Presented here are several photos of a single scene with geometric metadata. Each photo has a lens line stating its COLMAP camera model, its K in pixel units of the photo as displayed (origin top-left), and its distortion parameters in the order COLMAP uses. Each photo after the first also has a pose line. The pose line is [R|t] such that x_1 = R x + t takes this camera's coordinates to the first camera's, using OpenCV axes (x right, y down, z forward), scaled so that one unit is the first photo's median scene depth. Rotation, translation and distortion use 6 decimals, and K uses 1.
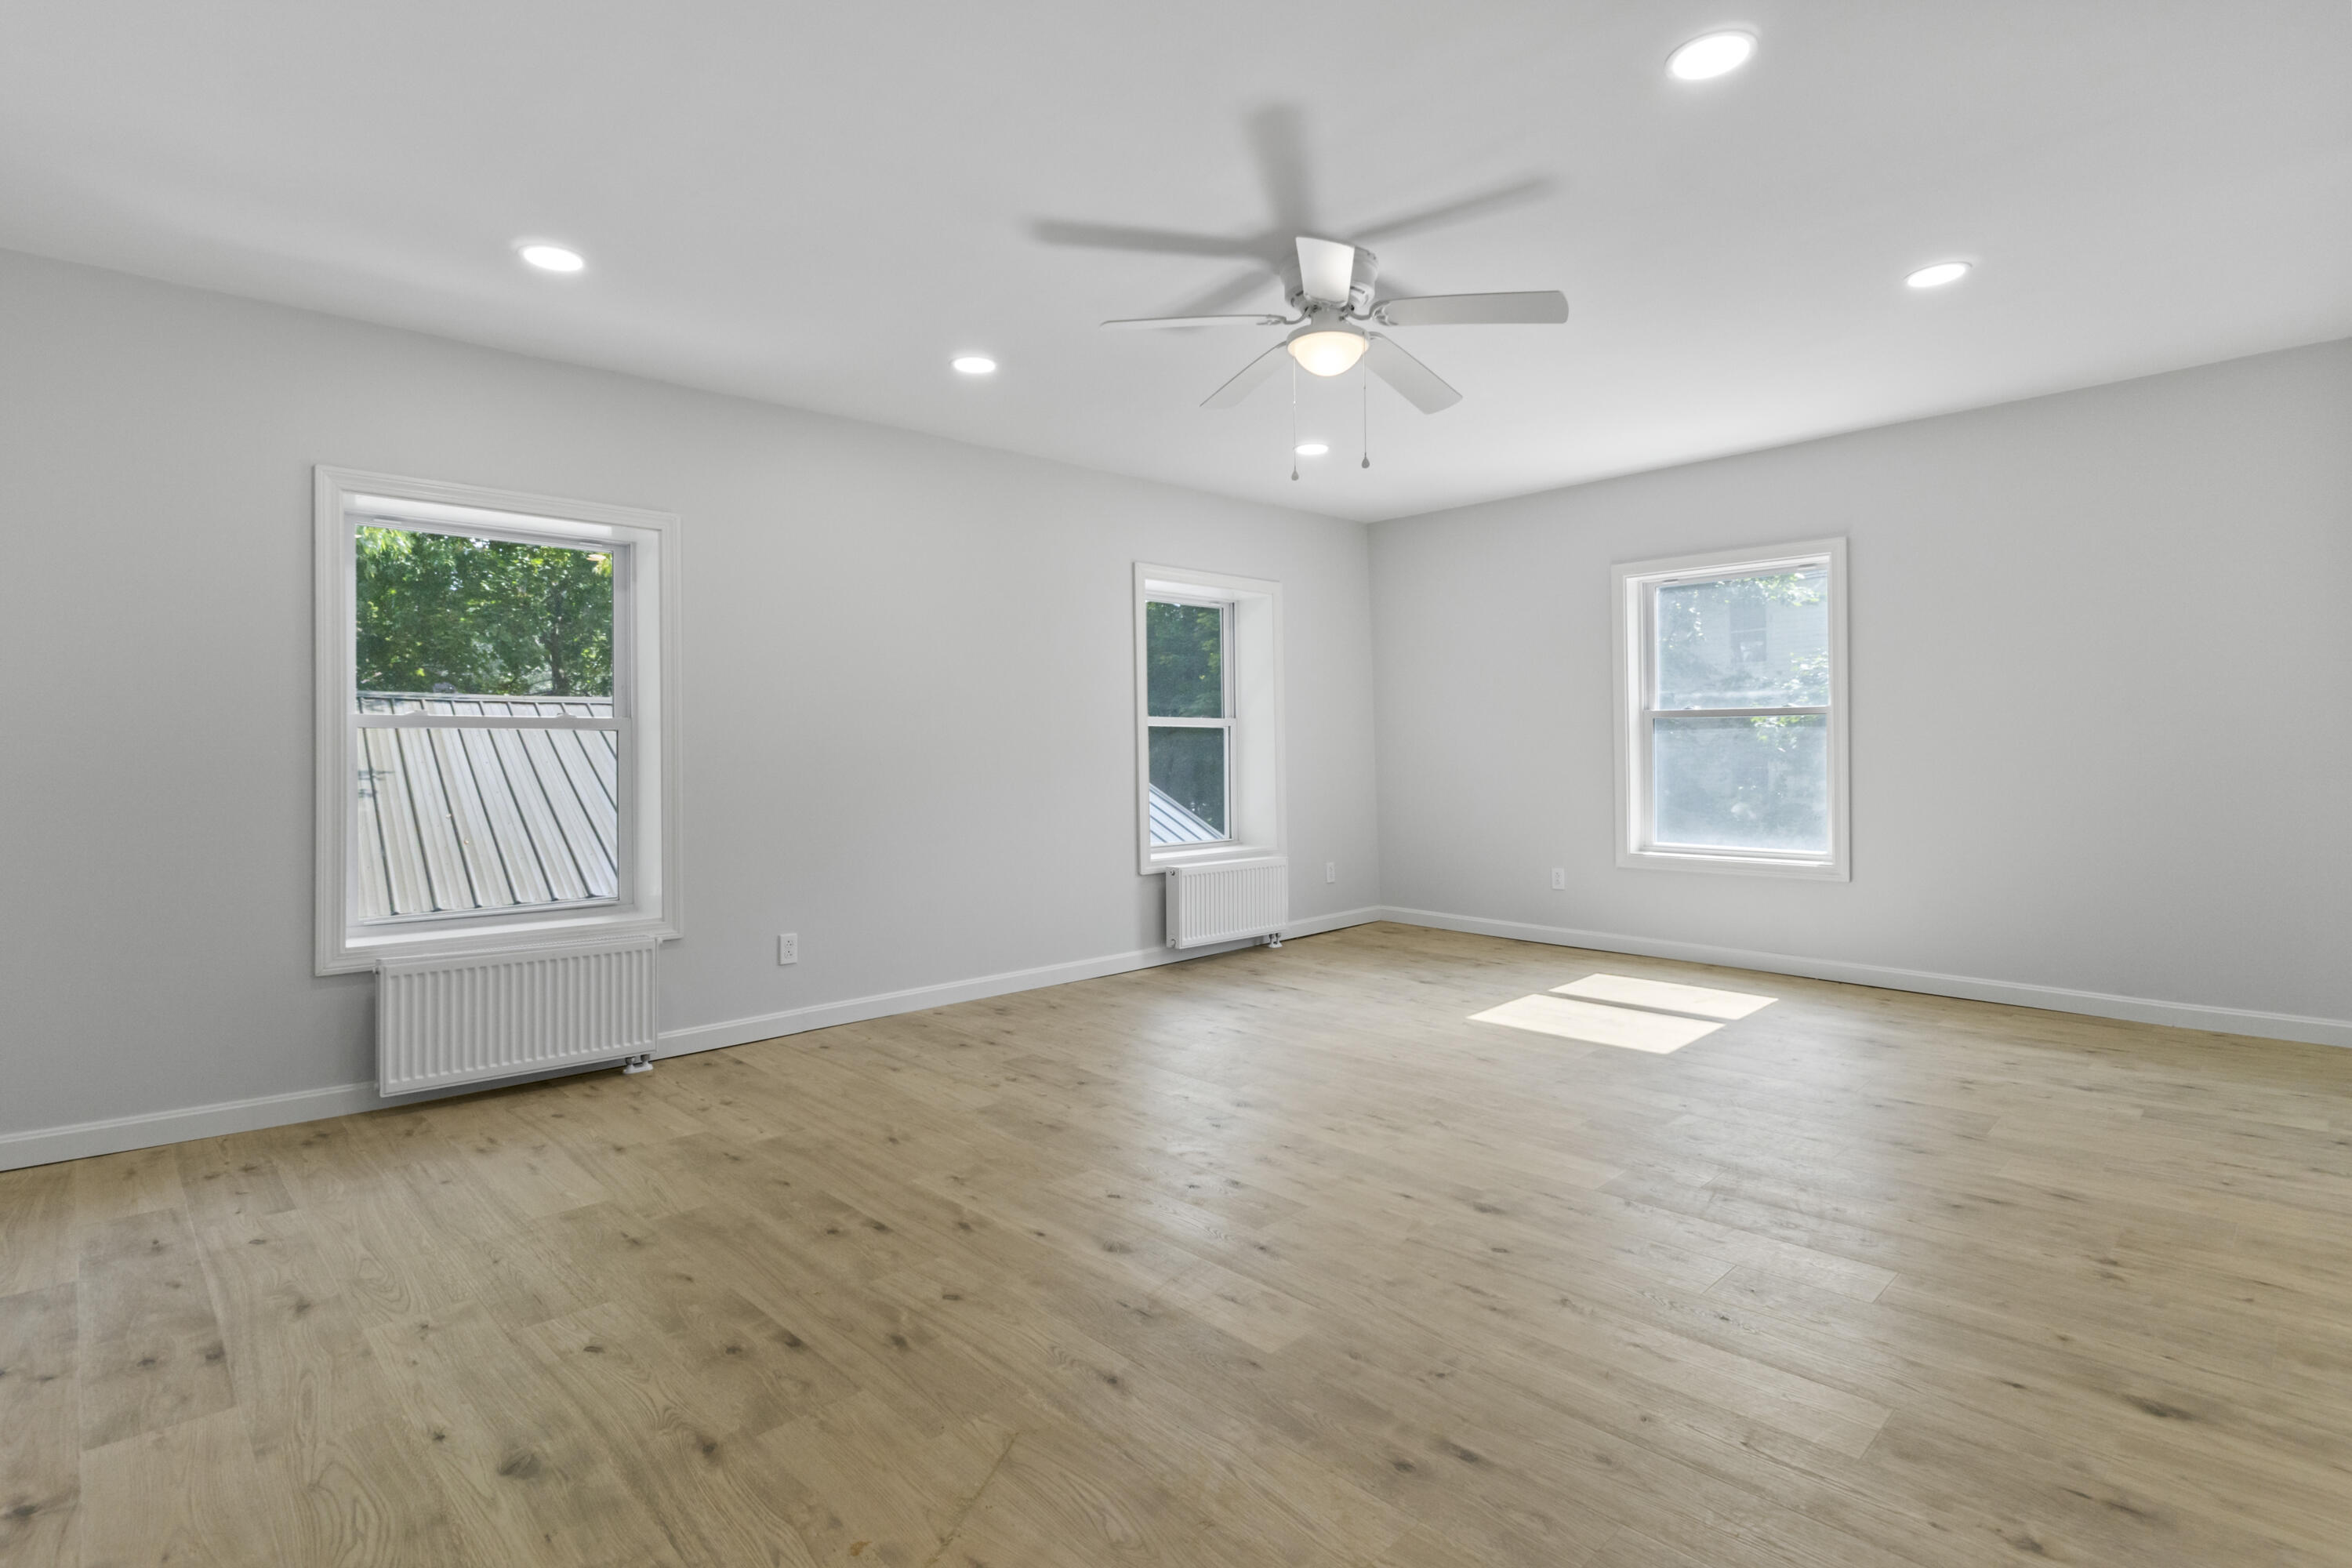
lens RADIAL K [[1143.0, 0, 1177.3], [0, 1143.0, 751.6], [0, 0, 1]] dist [0.000466, 0.000014]
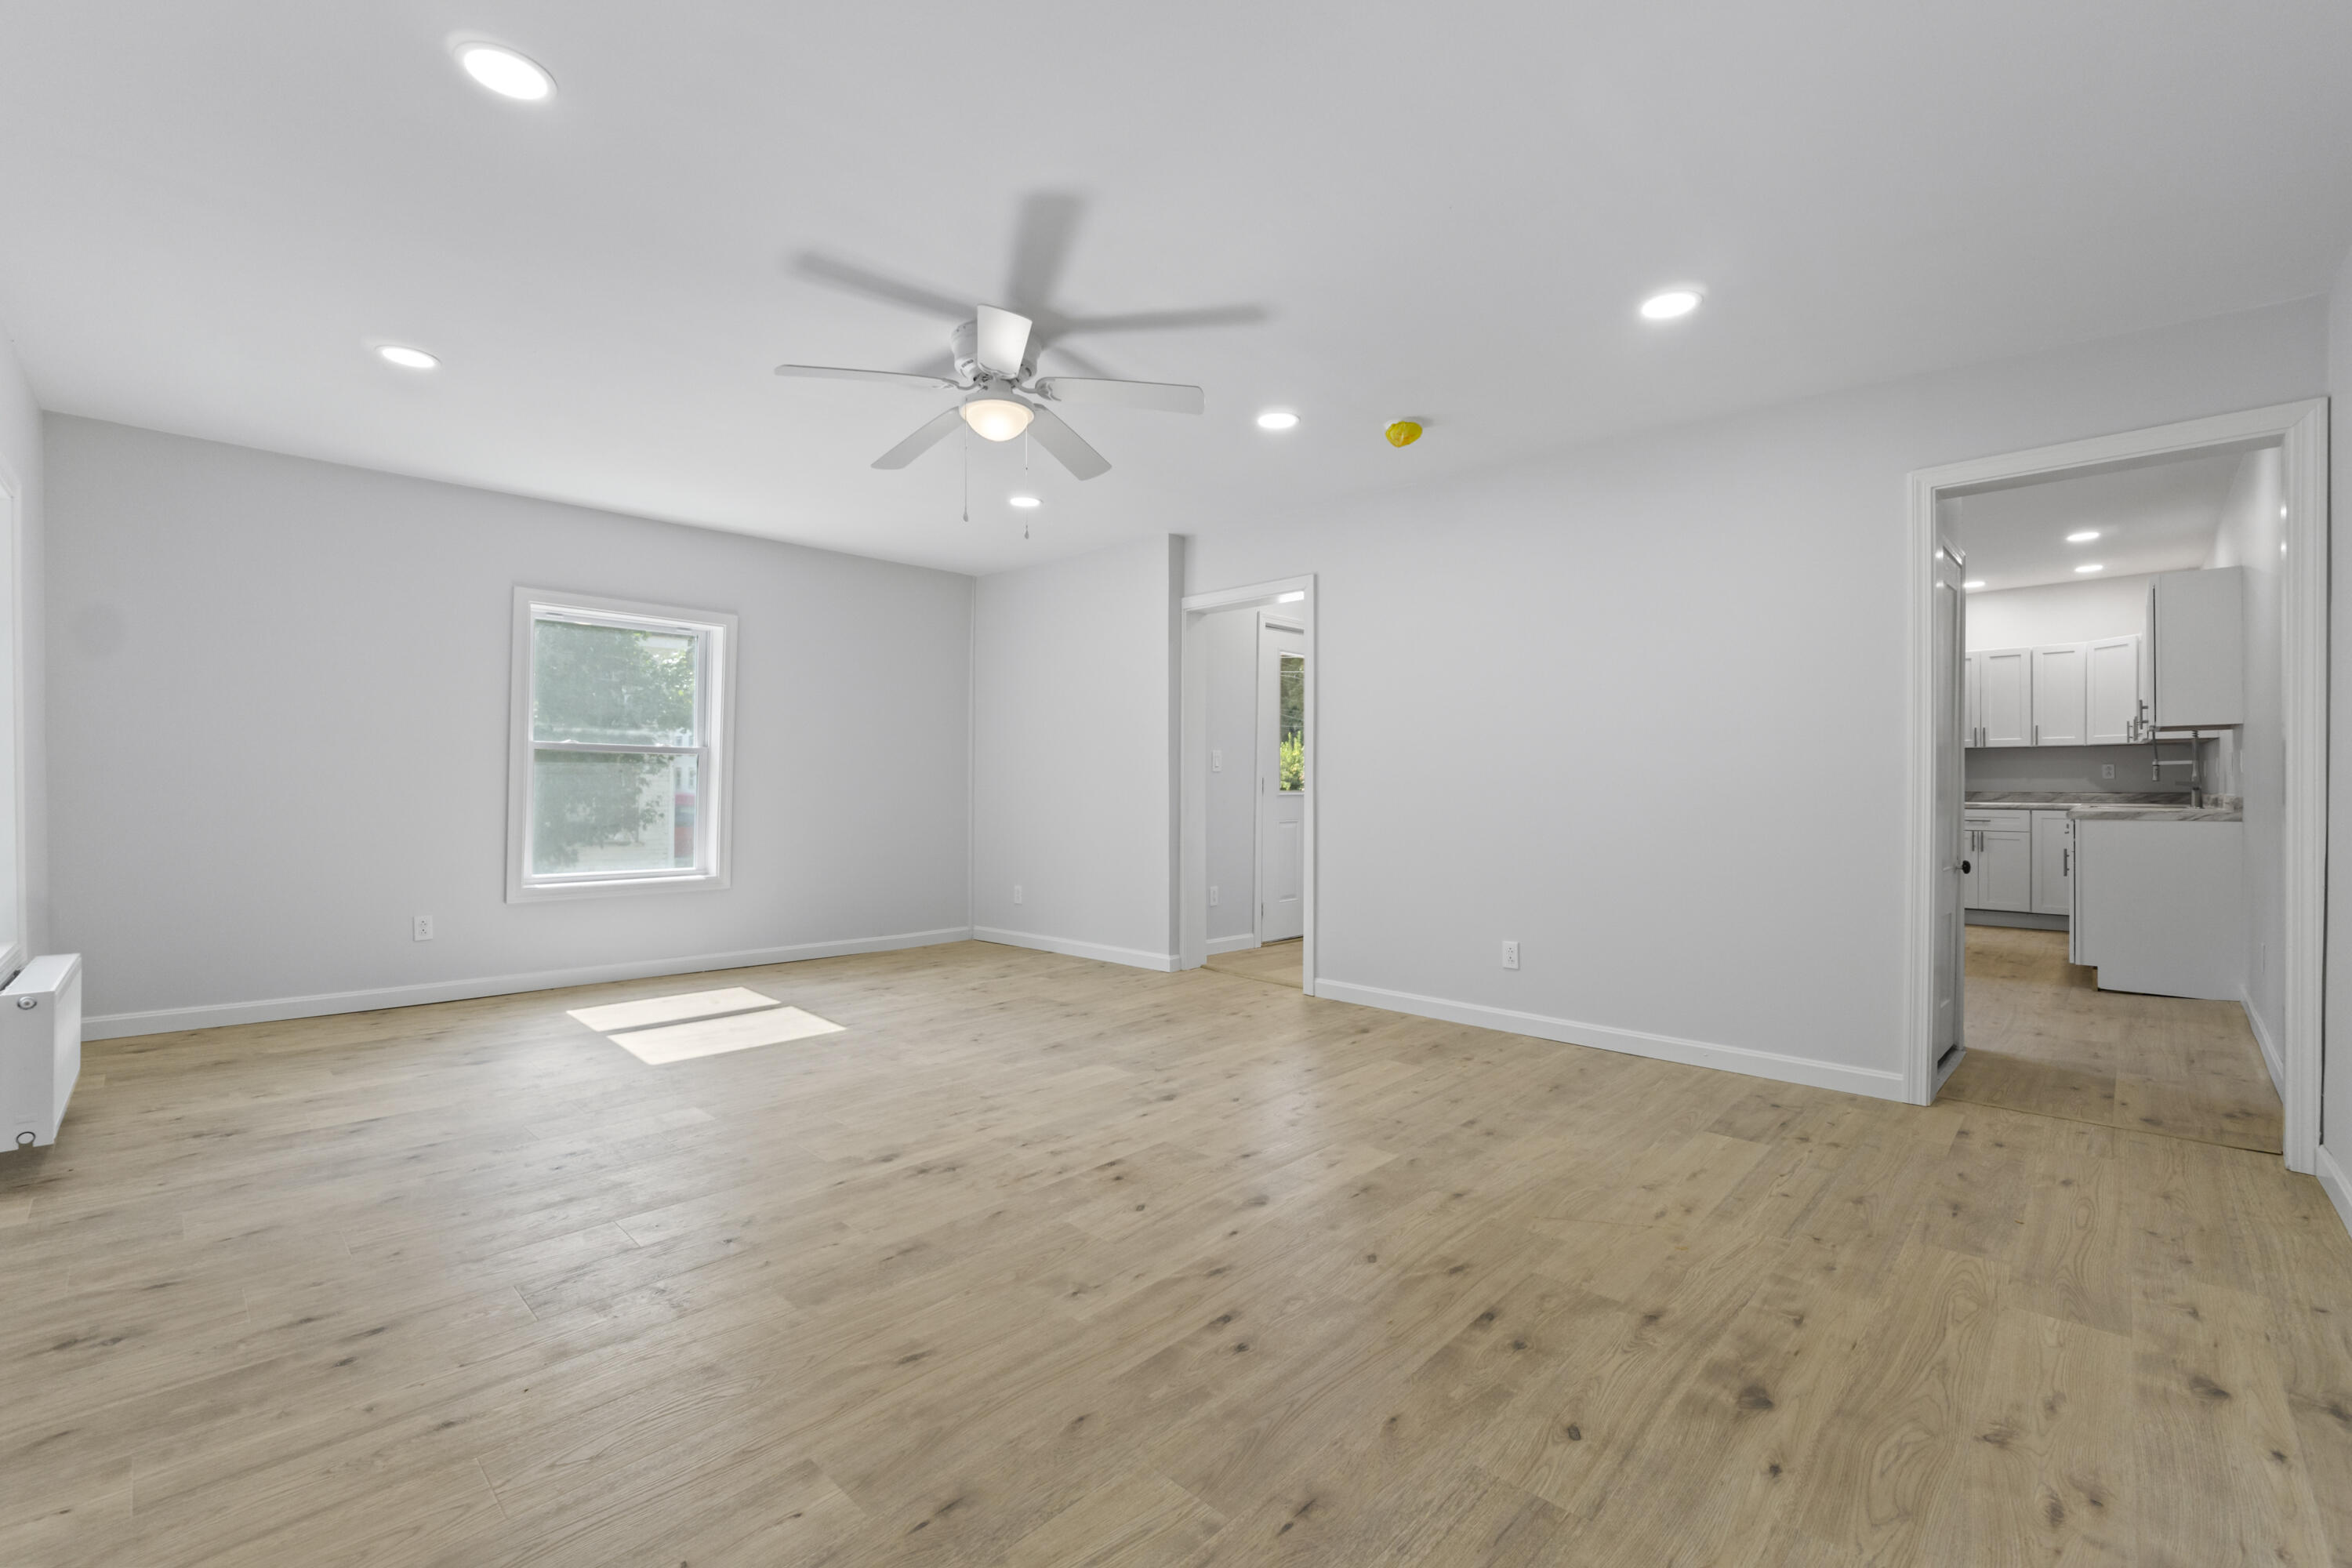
lens RADIAL K [[982.1, 0, 1181.7], [0, 982.1, 783.3], [0, 0, 1]] dist [-0.002984, -0.000424]
pose [[-0.036796, 0.010879, 0.999264, -1.058484], [-0.006166, 0.999919, -0.011113, 0.013704], [-0.999304, -0.006571, -0.036726, 1.108036]]
